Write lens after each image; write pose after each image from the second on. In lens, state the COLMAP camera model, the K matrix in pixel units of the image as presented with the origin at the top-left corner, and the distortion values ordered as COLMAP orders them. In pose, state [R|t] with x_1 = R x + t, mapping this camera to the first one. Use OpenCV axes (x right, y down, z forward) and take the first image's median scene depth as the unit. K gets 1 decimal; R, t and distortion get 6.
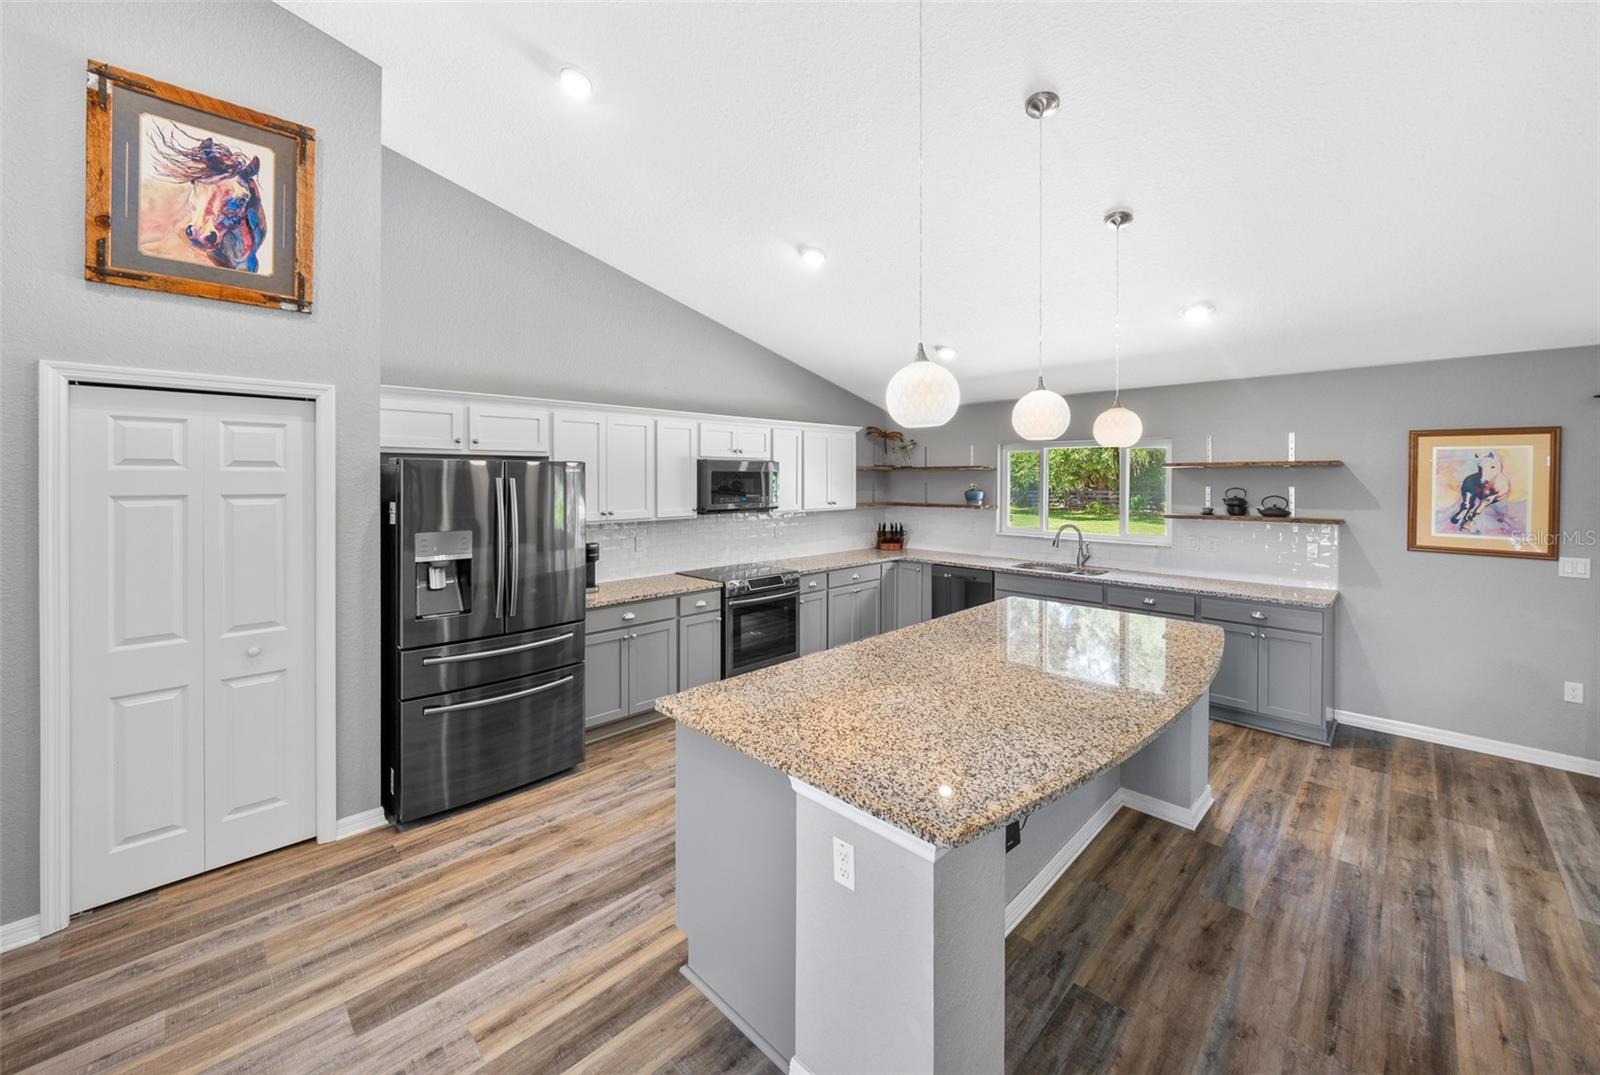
lens RADIAL K [[618.1, 0, 799.0], [0, 618.1, 479.7], [0, 0, 1]] dist [-0.003638, 0.000162]
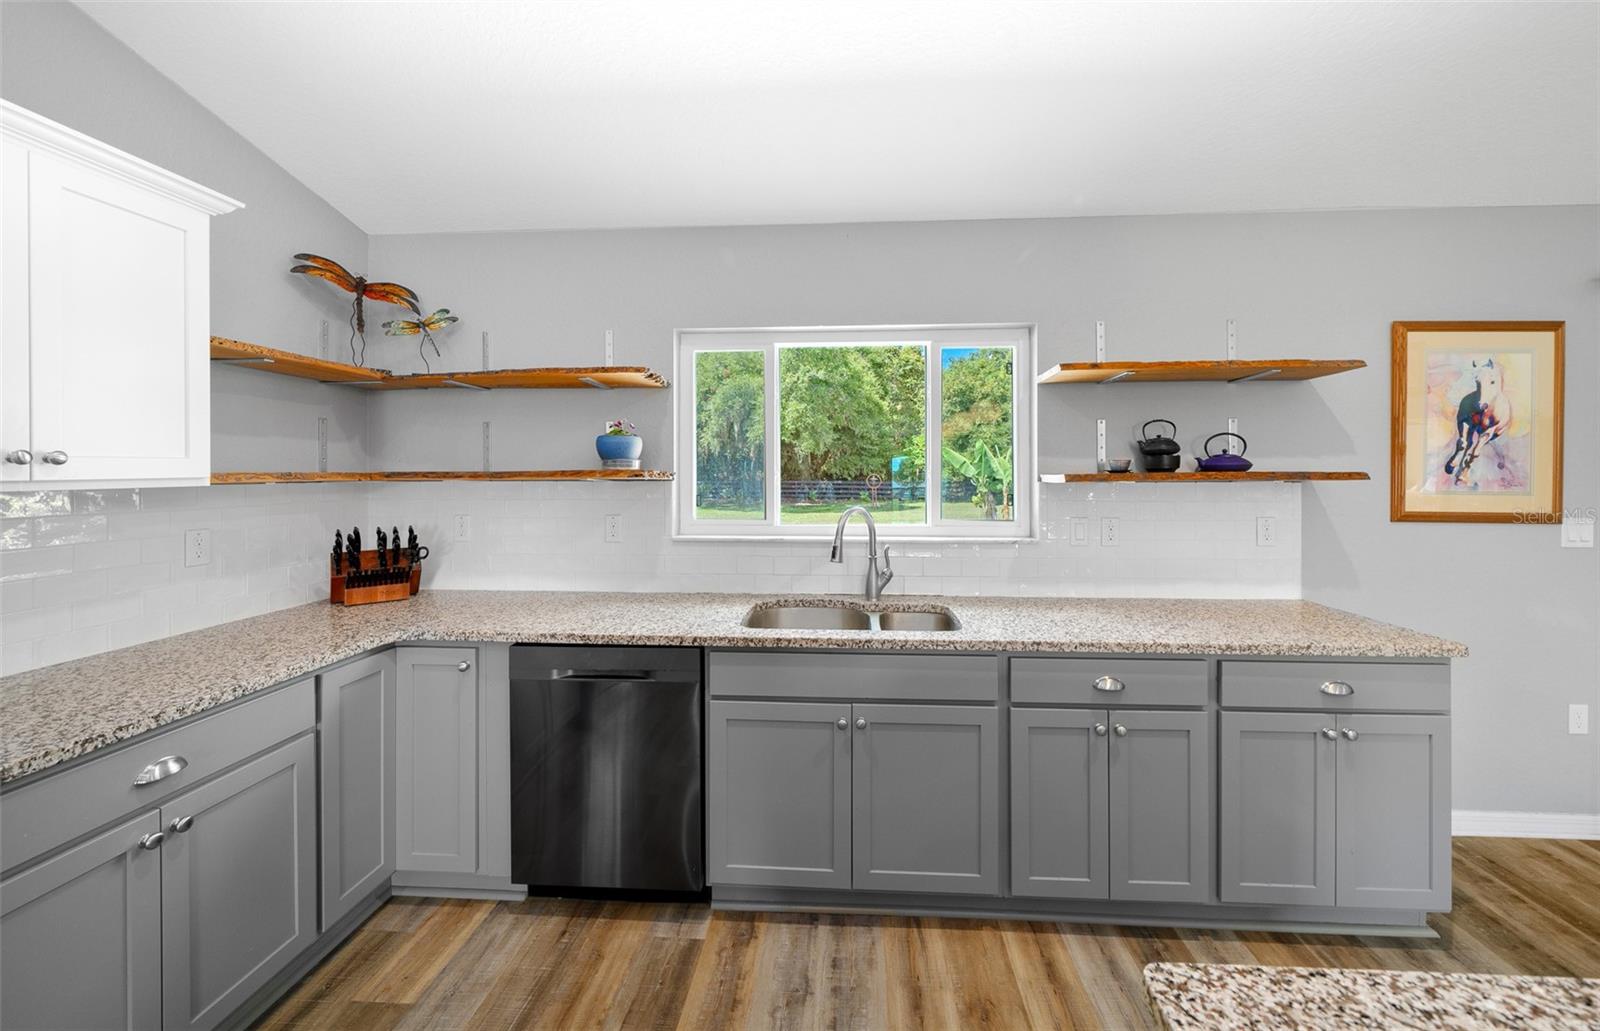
lens RADIAL K [[592.5, 0, 817.8], [0, 592.5, 472.3], [0, 0, 1]] dist [-0.005619, -0.000026]
pose [[0.749960, -0.004041, 0.661470, 0.195395], [0.005236, 0.999986, 0.000173, 0.067167], [-0.661462, 0.003334, 0.749971, 0.985518]]
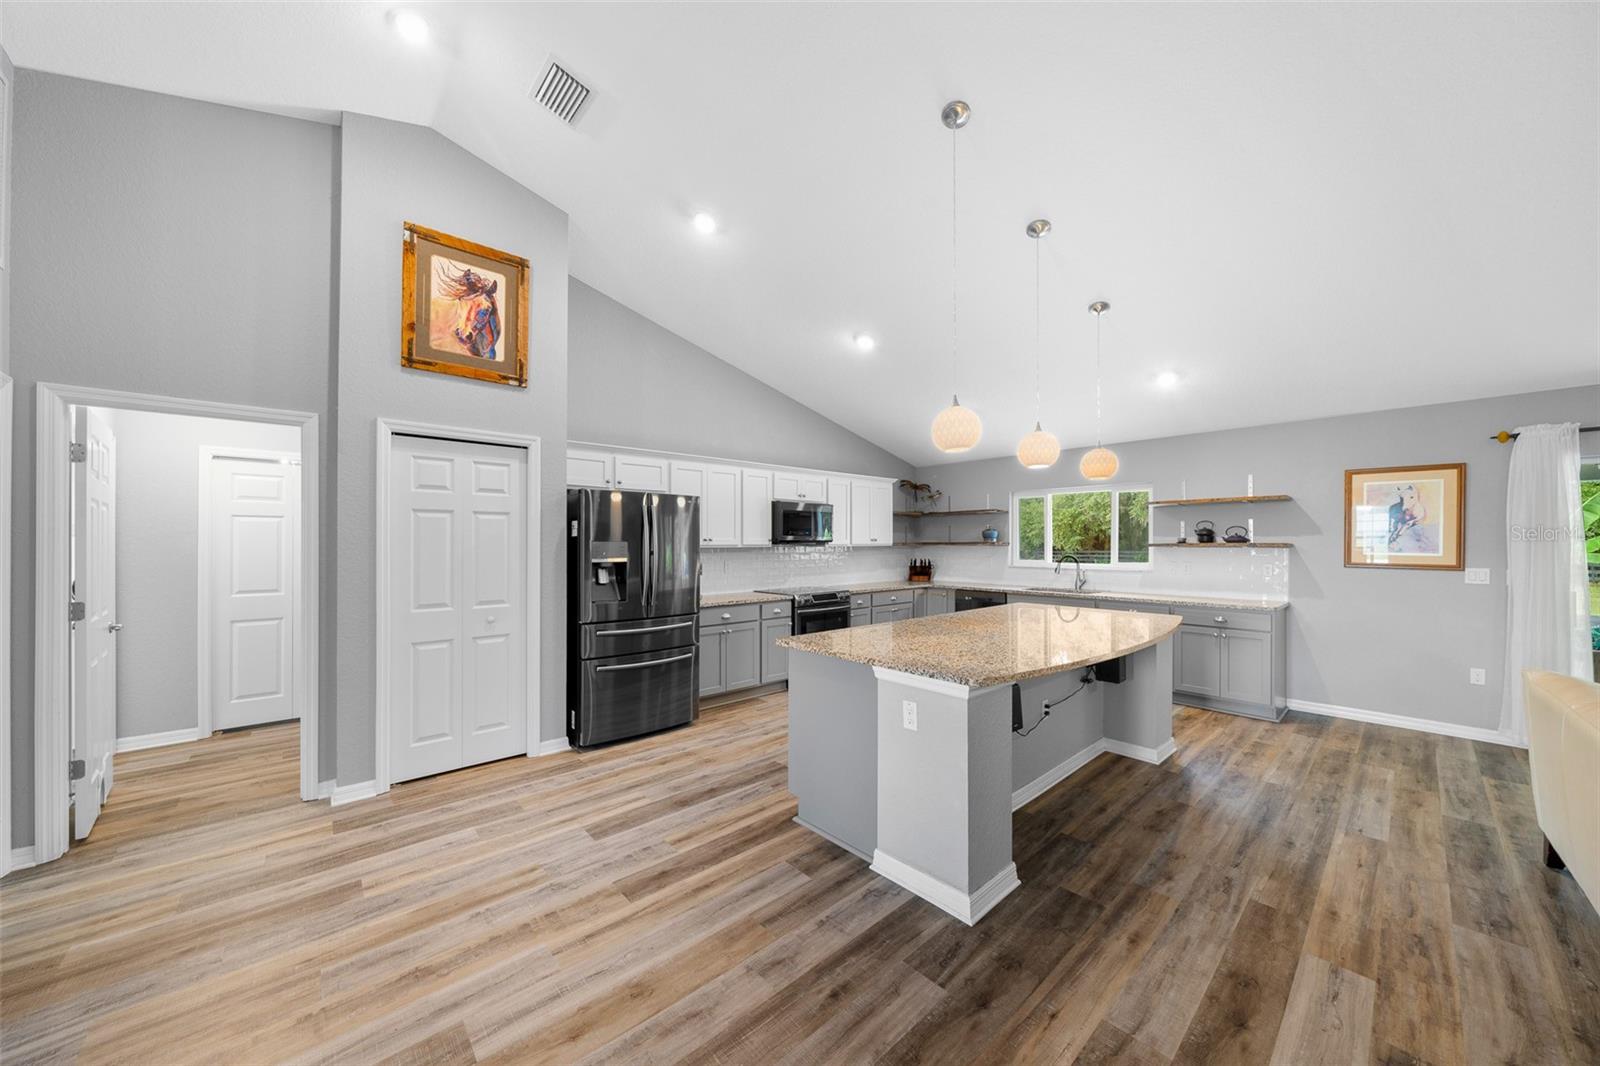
lens RADIAL K [[555.9, 0, 796.1], [0, 555.9, 543.5], [0, 0, 1]] dist [-0.004072, 0.000109]
pose [[0.998327, -0.001880, -0.057794, -0.058177], [0.001865, 0.999998, -0.000317, 0.068305], [0.057795, 0.000208, 0.998328, -0.193767]]
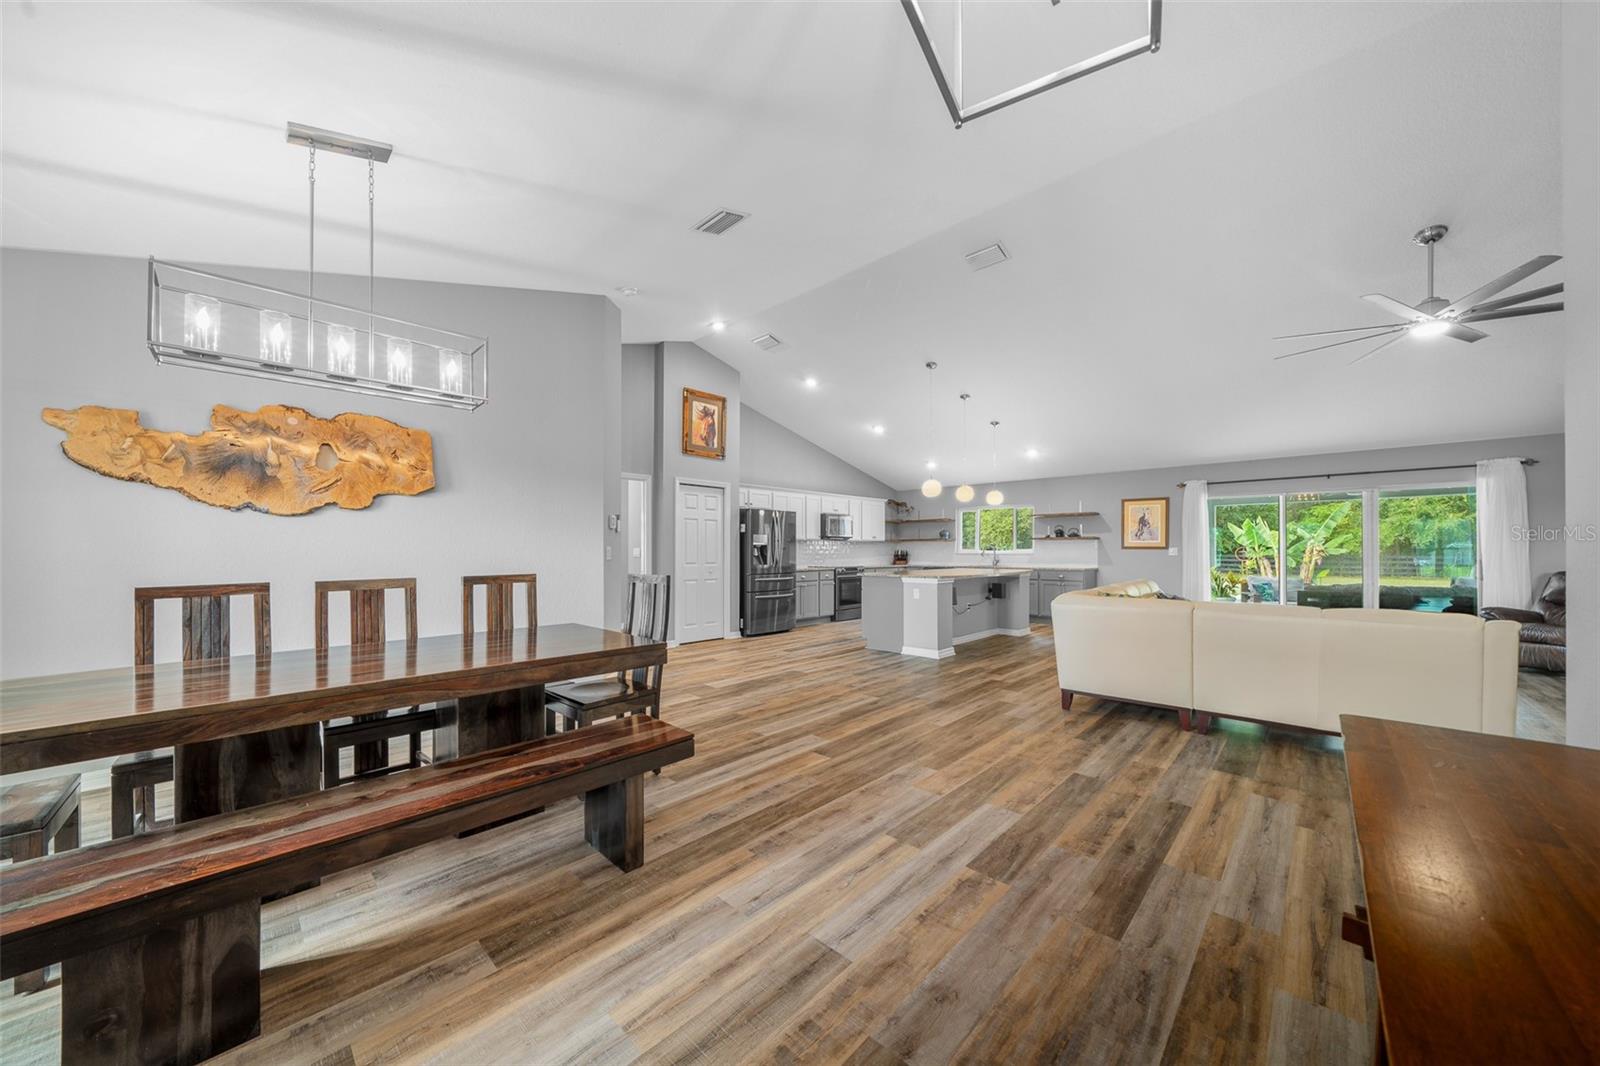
lens RADIAL K [[552.3, 0, 796.9], [0, 552.3, 546.0], [0, 0, 1]] dist [-0.000516, -0.000007]
pose [[0.999827, -0.003864, 0.018169, -0.355132], [0.004049, 0.999940, -0.010190, 0.127168], [-0.018129, 0.010262, 0.999783, -1.223200]]
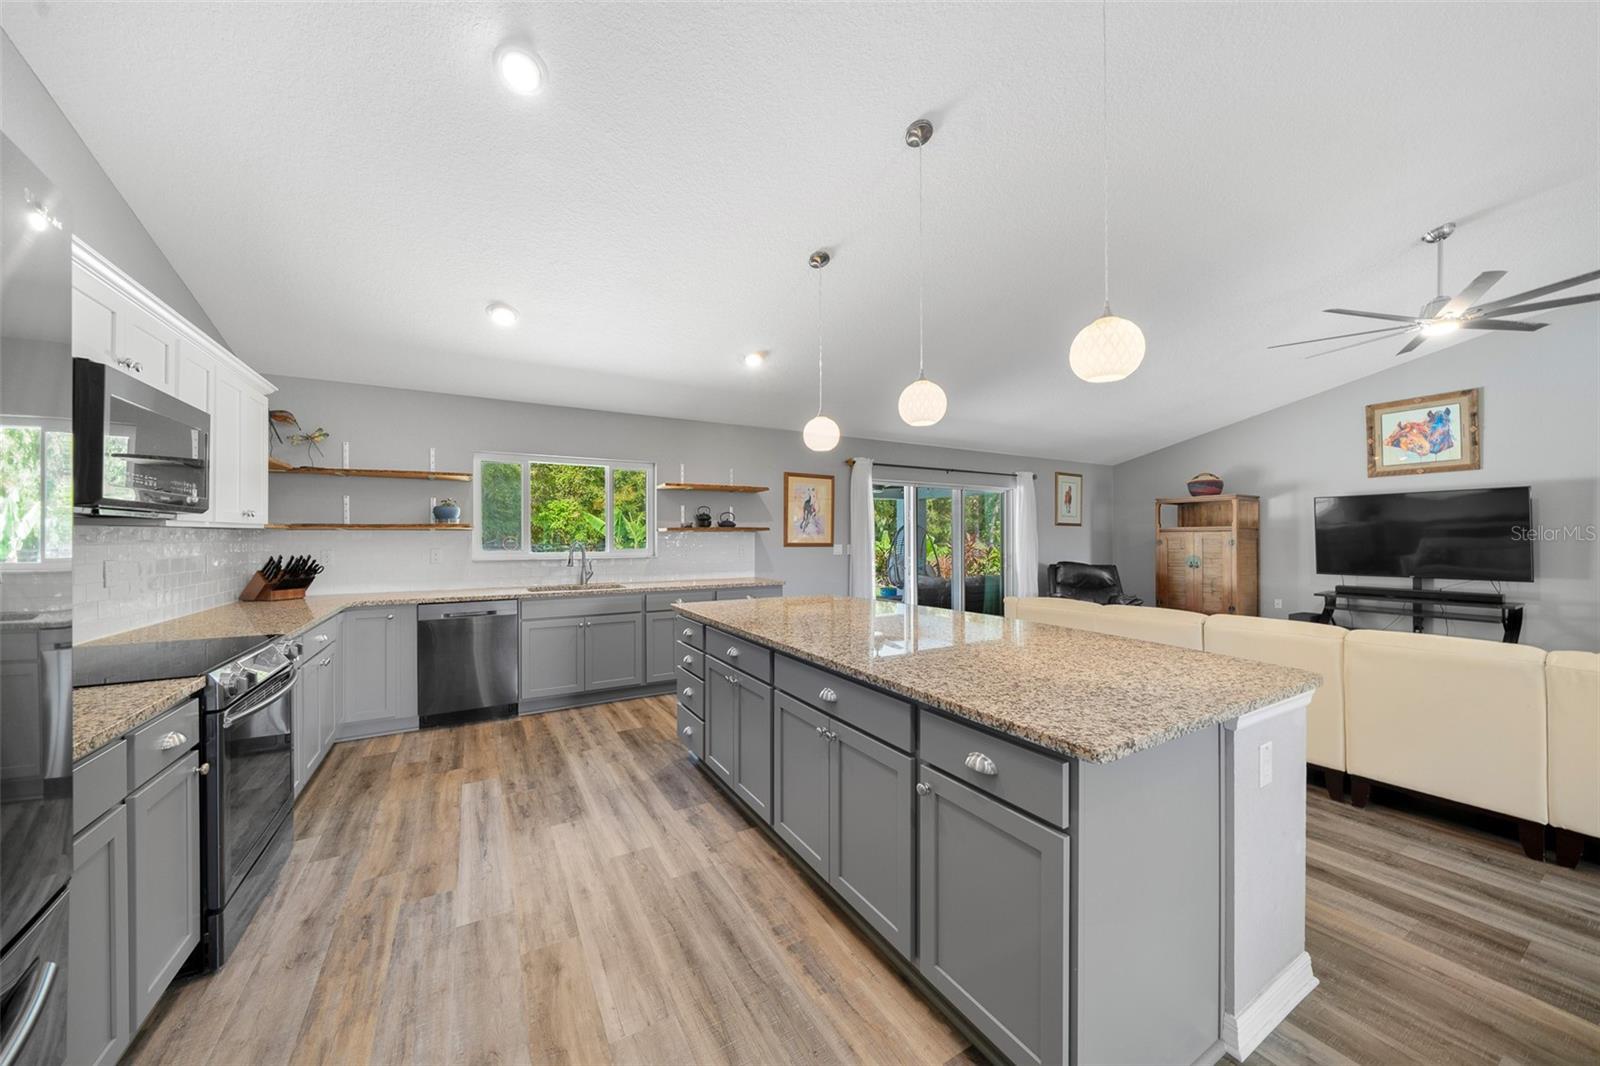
lens RADIAL K [[556.7, 0, 787.5], [0, 556.7, 535.5], [0, 0, 1]] dist [-0.005837, 0.000048]
pose [[0.267687, -0.002541, 0.963503, -0.440917], [0.005488, 0.999984, 0.001113, 0.088843], [-0.963490, 0.004990, 0.267696, 0.629228]]
